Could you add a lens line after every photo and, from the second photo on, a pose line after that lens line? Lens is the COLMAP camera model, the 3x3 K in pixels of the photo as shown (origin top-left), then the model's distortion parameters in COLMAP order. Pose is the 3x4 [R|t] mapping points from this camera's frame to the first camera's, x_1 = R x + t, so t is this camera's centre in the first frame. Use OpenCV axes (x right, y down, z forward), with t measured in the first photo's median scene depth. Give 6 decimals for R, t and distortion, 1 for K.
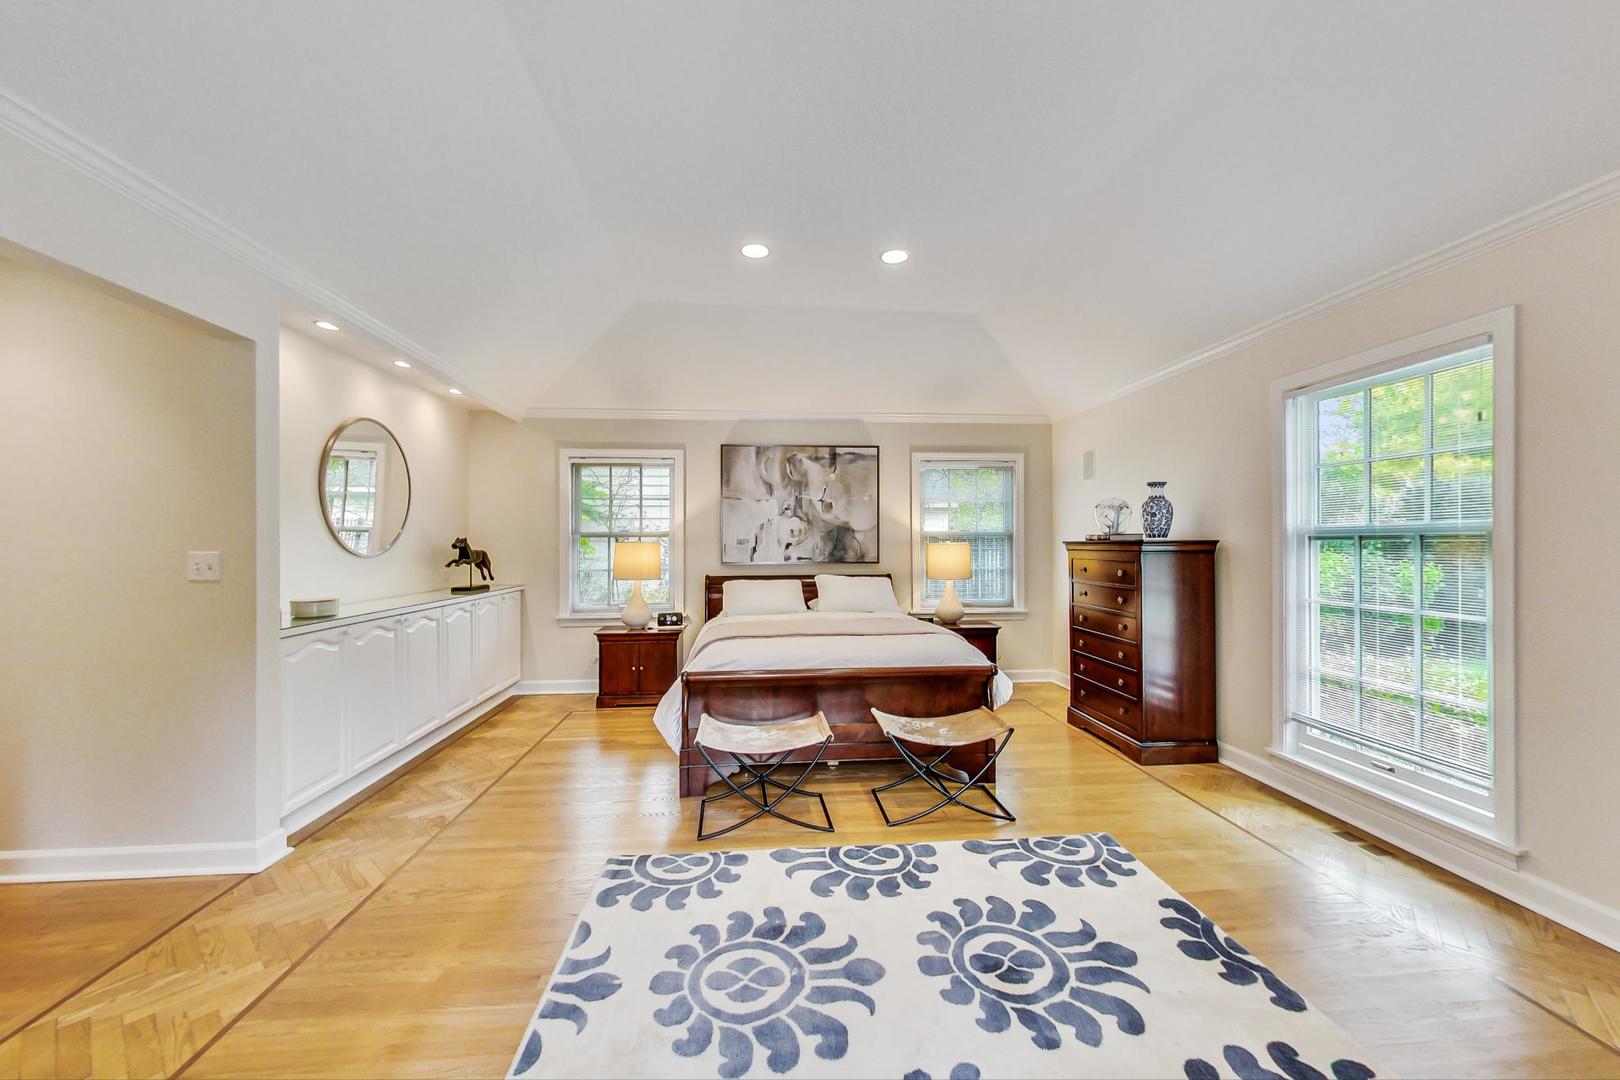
lens RADIAL K [[627.8, 0, 807.1], [0, 627.8, 534.9], [0, 0, 1]] dist [0.010082, -0.000948]
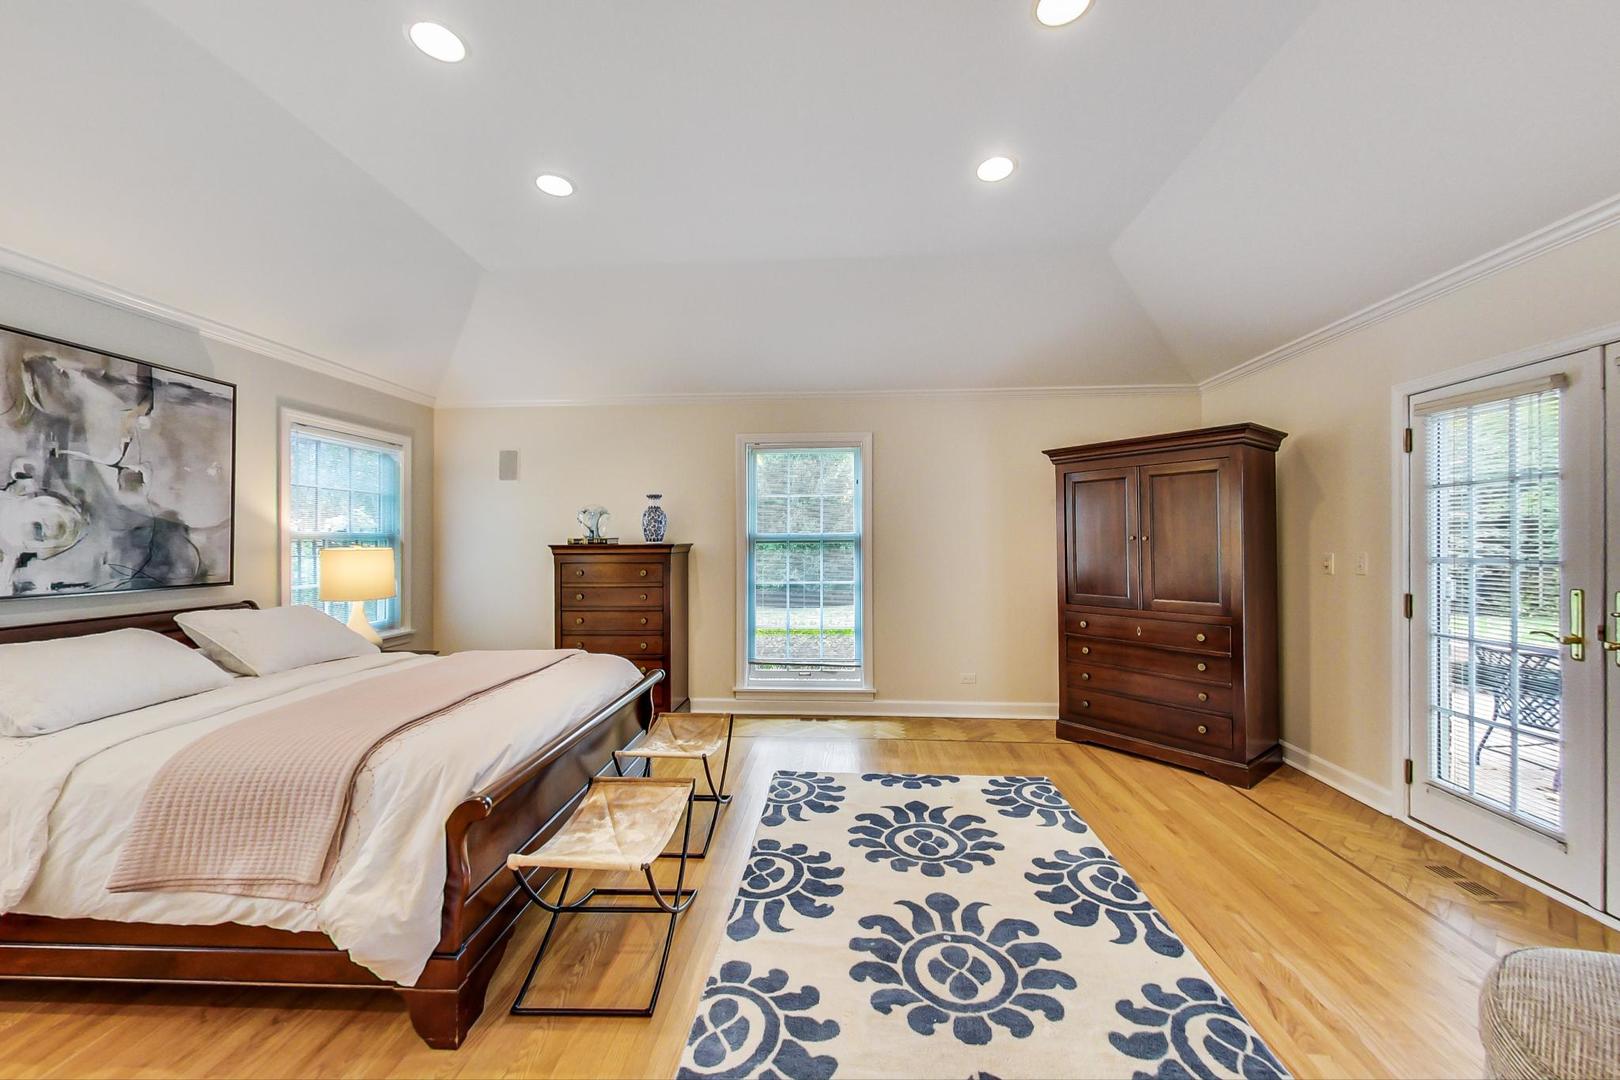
lens RADIAL K [[627.8, 0, 810.9], [0, 627.8, 544.2], [0, 0, 1]] dist [0.010082, -0.000948]
pose [[0.130847, -0.002775, 0.991399, -0.573712], [-0.005911, 0.999976, 0.003579, 0.002783], [-0.991385, -0.006329, 0.130828, 0.554365]]
